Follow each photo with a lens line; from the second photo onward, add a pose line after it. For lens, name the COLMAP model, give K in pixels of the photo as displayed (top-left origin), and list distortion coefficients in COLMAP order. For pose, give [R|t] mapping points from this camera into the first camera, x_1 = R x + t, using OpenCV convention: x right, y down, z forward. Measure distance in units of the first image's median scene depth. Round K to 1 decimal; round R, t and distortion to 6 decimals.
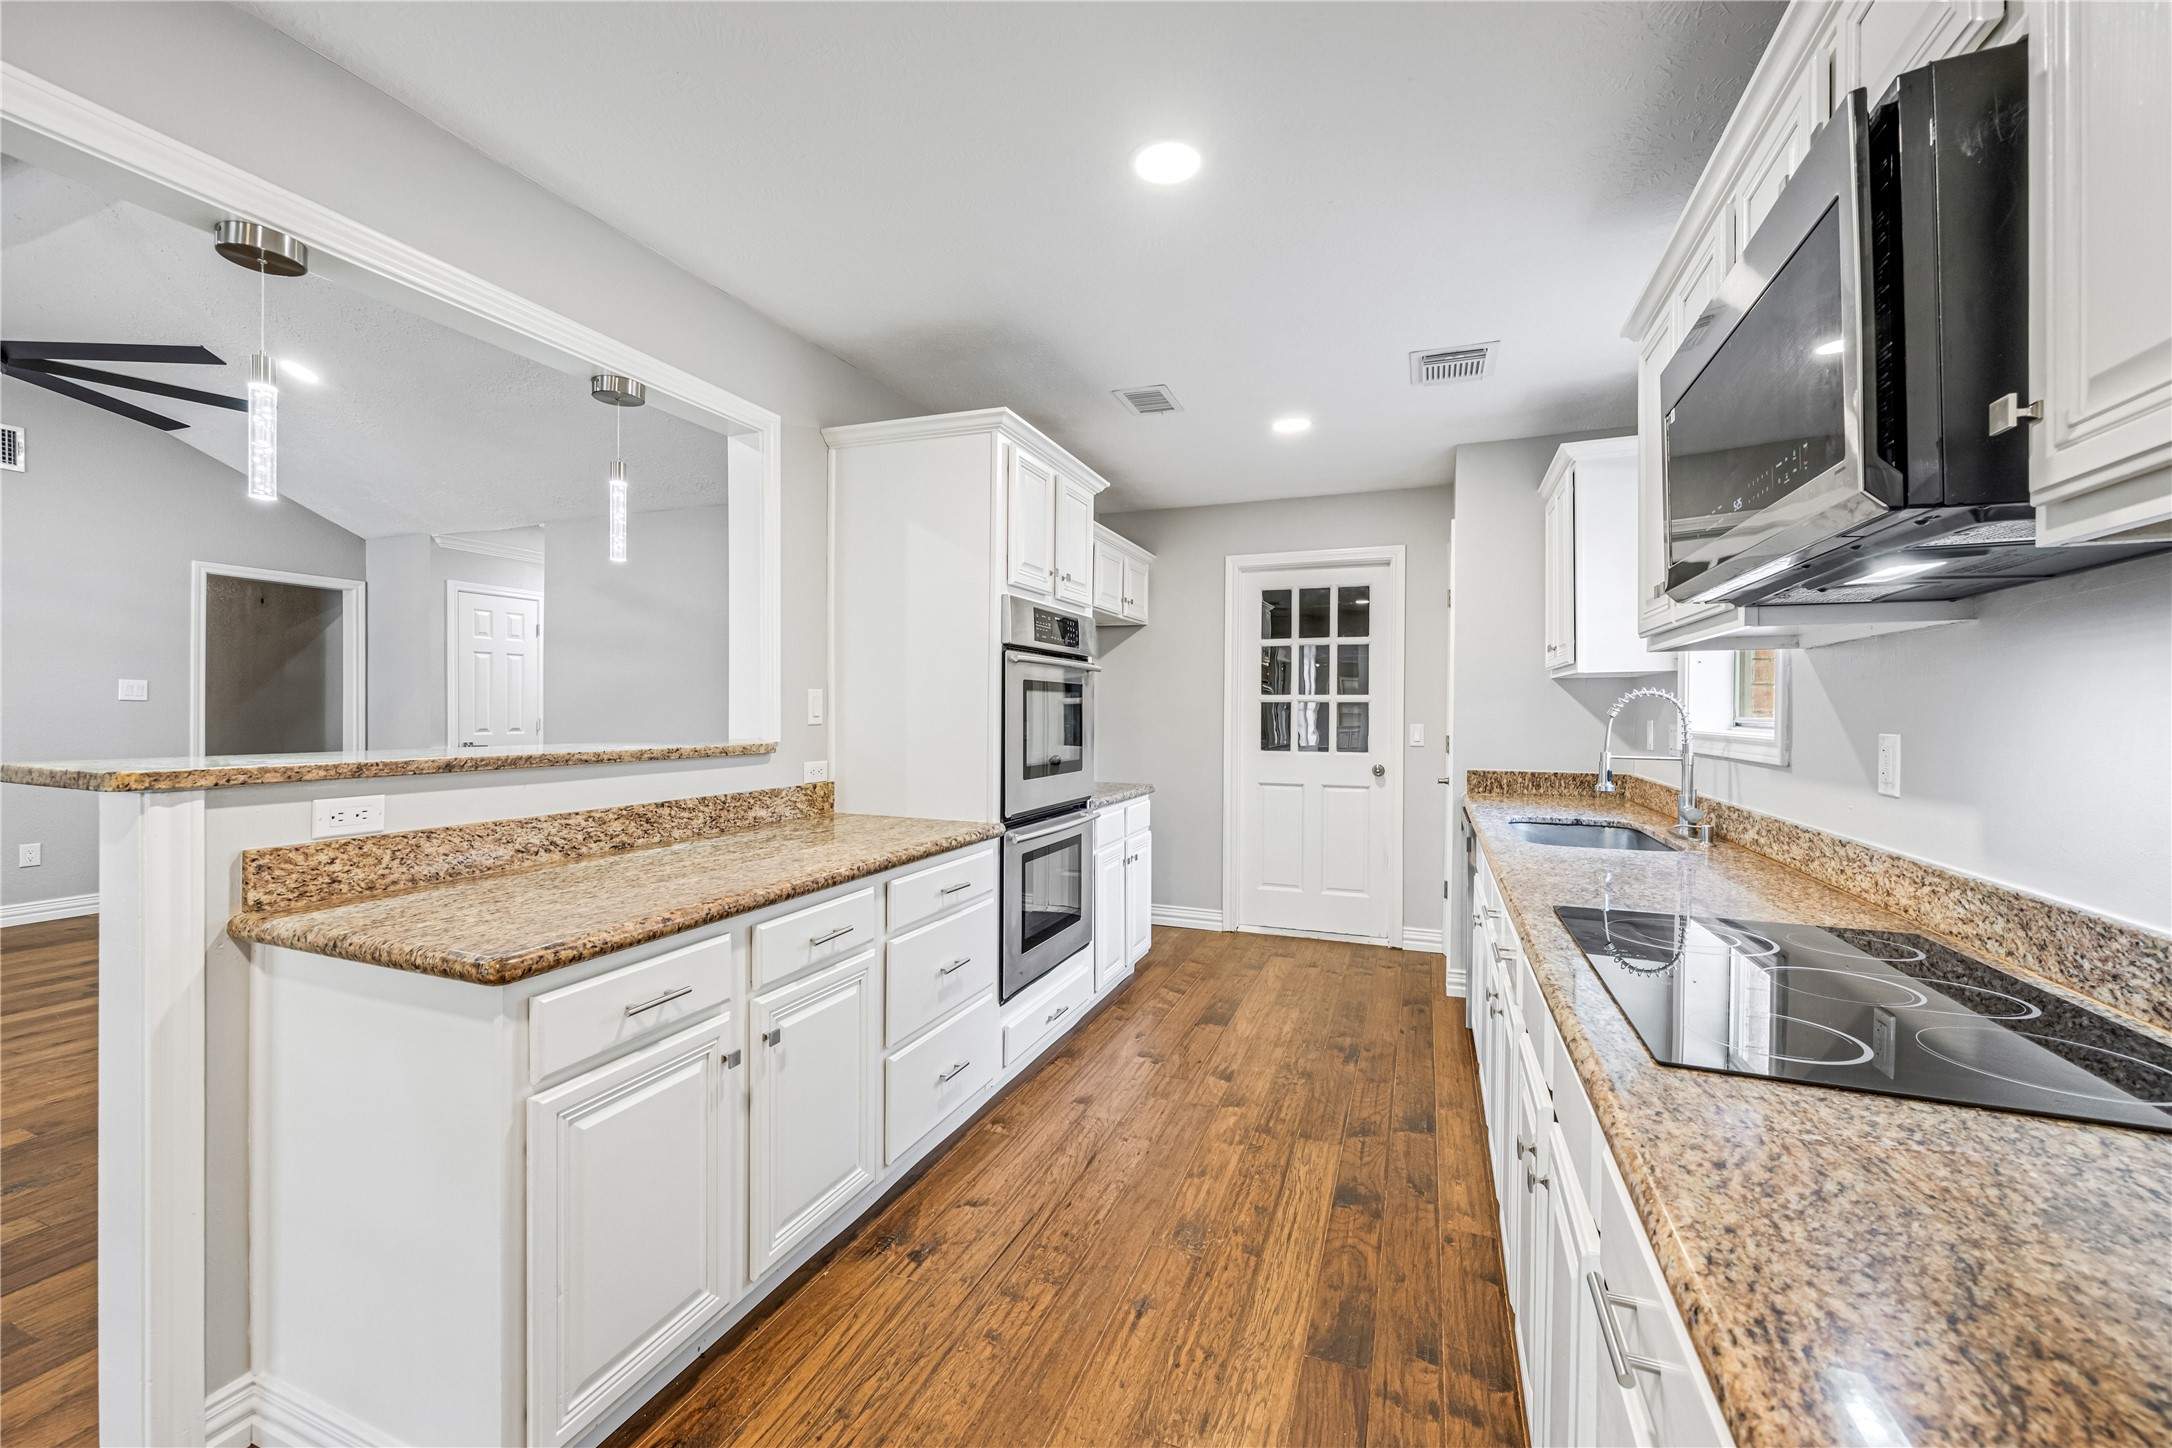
lens RADIAL K [[876.6, 0, 1082.2], [0, 876.6, 717.0], [0, 0, 1]] dist [-0.002418, -0.000152]
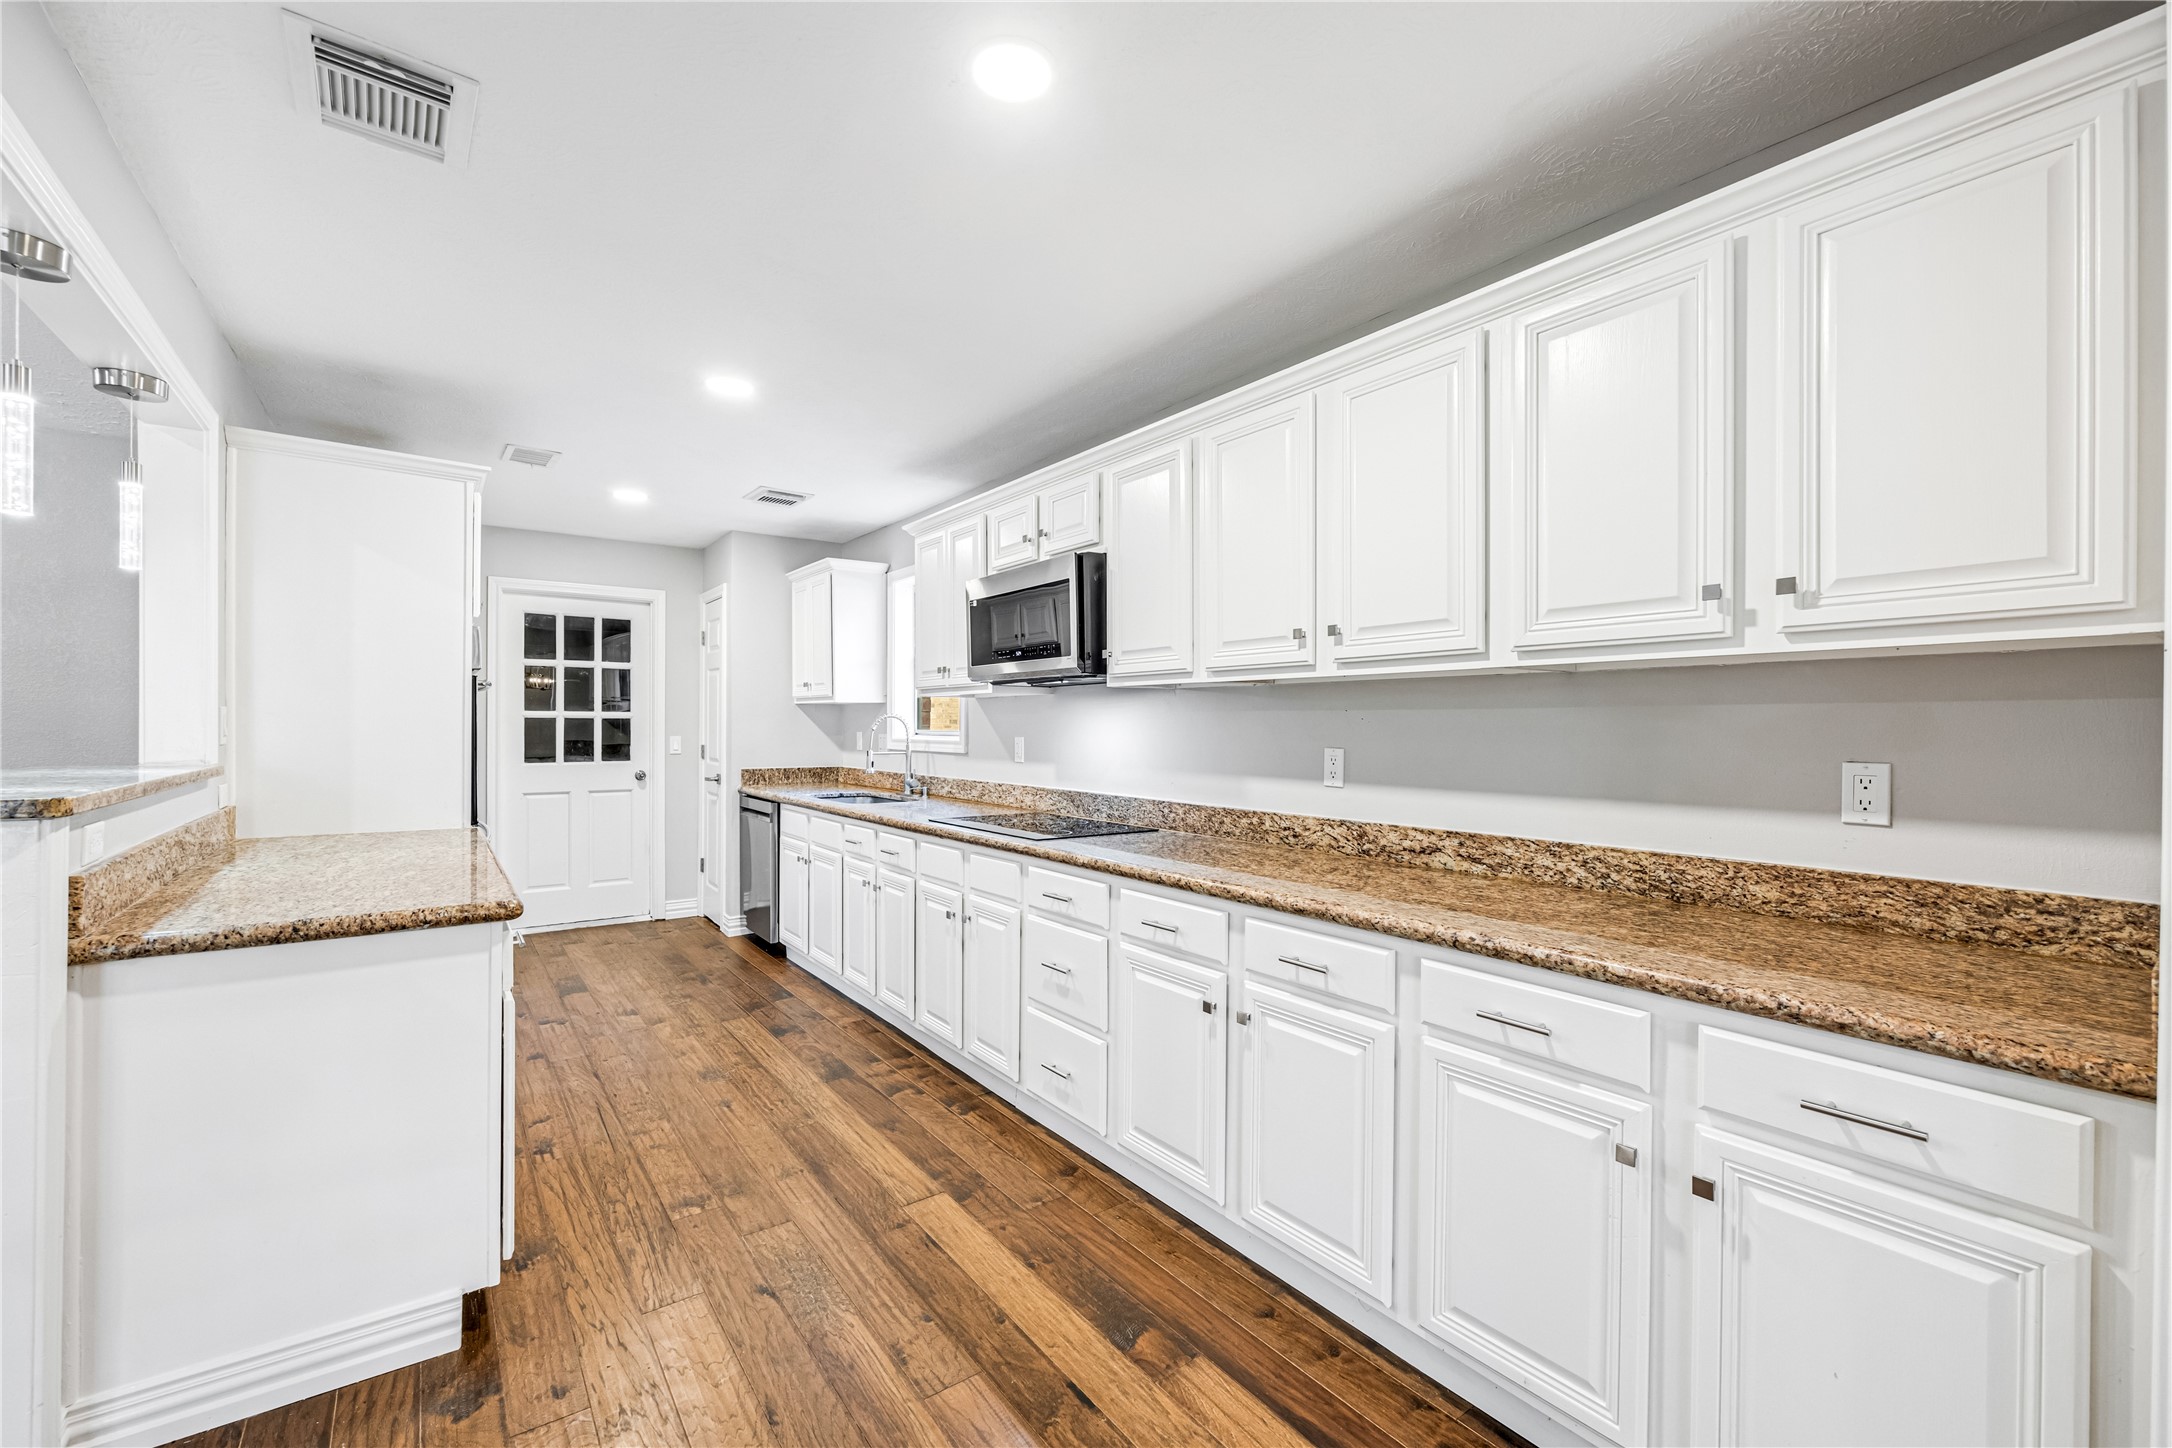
lens RADIAL K [[876.6, 0, 1099.6], [0, 876.6, 729.0], [0, 0, 1]] dist [-0.002418, -0.000152]
pose [[0.520088, -0.007488, 0.854080, -0.551743], [0.005837, 0.999969, 0.005213, -0.007147], [-0.854093, 0.002274, 0.520115, -0.242433]]
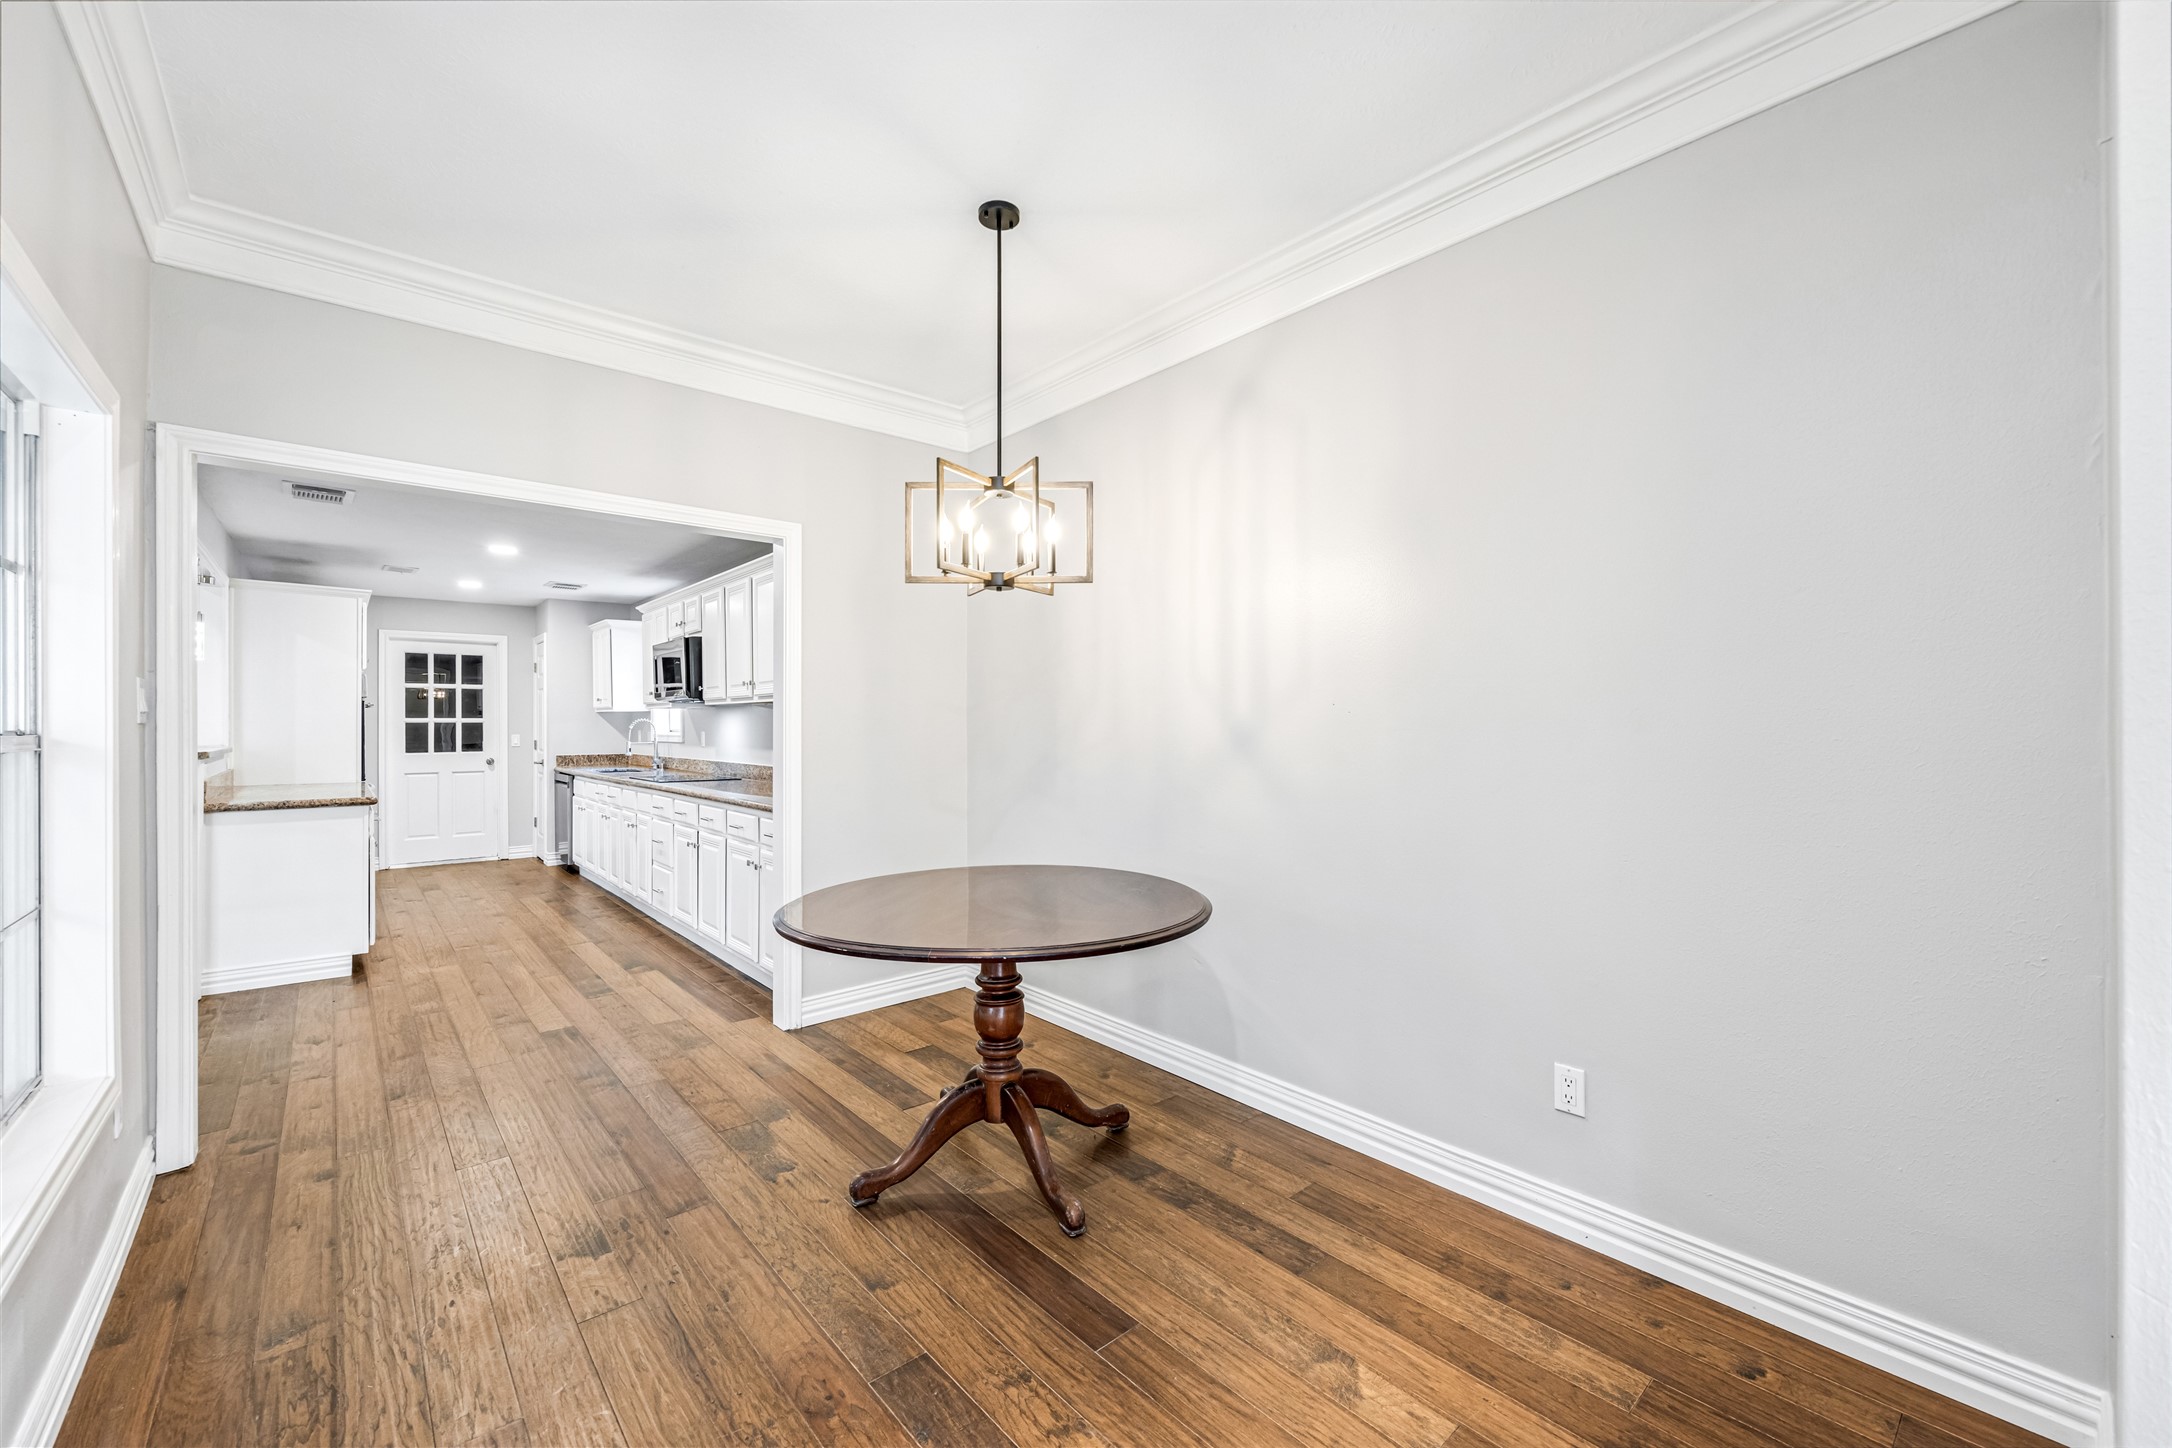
lens RADIAL K [[876.6, 0, 1114.7], [0, 876.6, 725.1], [0, 0, 1]] dist [-0.002418, -0.000152]
pose [[0.457112, -0.008341, 0.889370, -1.005368], [0.013351, 0.999908, 0.002516, 0.001275], [-0.889309, 0.010724, 0.457181, -1.415016]]
